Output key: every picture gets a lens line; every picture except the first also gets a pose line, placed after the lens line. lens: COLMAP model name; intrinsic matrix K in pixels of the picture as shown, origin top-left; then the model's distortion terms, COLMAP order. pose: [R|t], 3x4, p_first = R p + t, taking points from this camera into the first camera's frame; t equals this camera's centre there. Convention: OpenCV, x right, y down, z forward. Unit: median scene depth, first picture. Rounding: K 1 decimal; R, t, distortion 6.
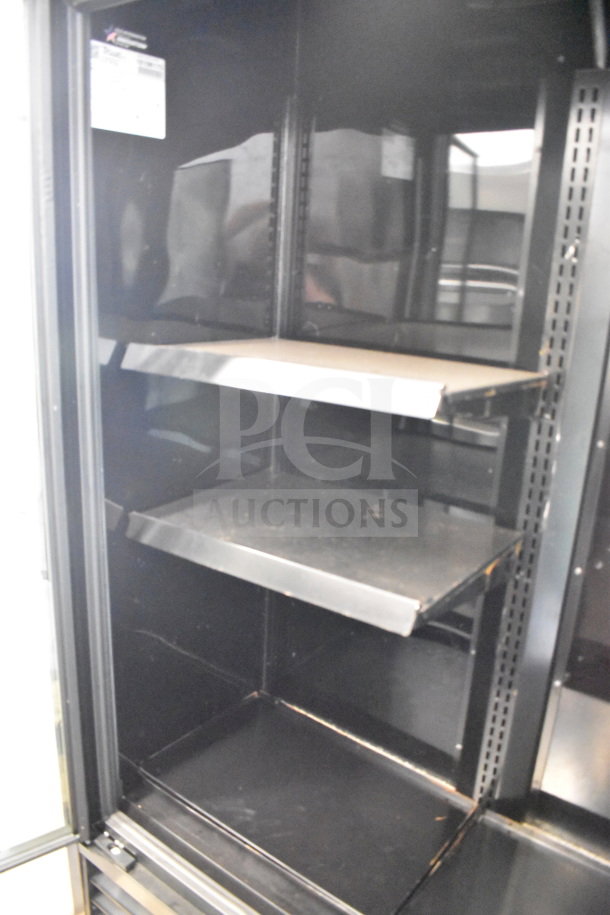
lens RADIAL K [[703.8, 0, 305.0], [0, 703.8, 457.5], [0, 0, 1]] dist [-0.052418, 0.000411]
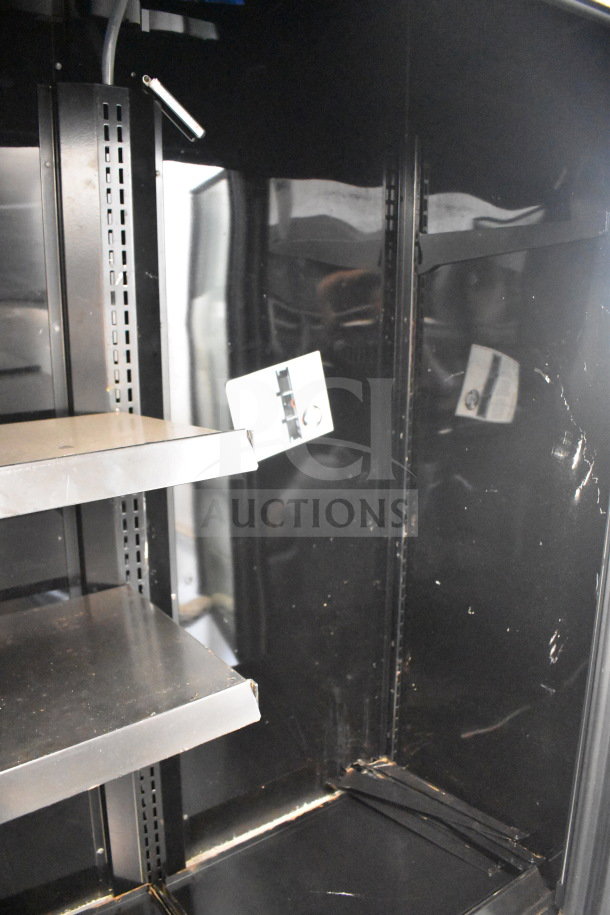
lens RADIAL K [[703.8, 0, 305.0], [0, 703.8, 457.5], [0, 0, 1]] dist [-0.052418, 0.000411]
pose [[0.331447, -0.258361, 0.907410, -0.404904], [0.274578, 0.946559, 0.169213, -0.141917], [-0.902635, 0.193070, 0.384674, 0.411306]]
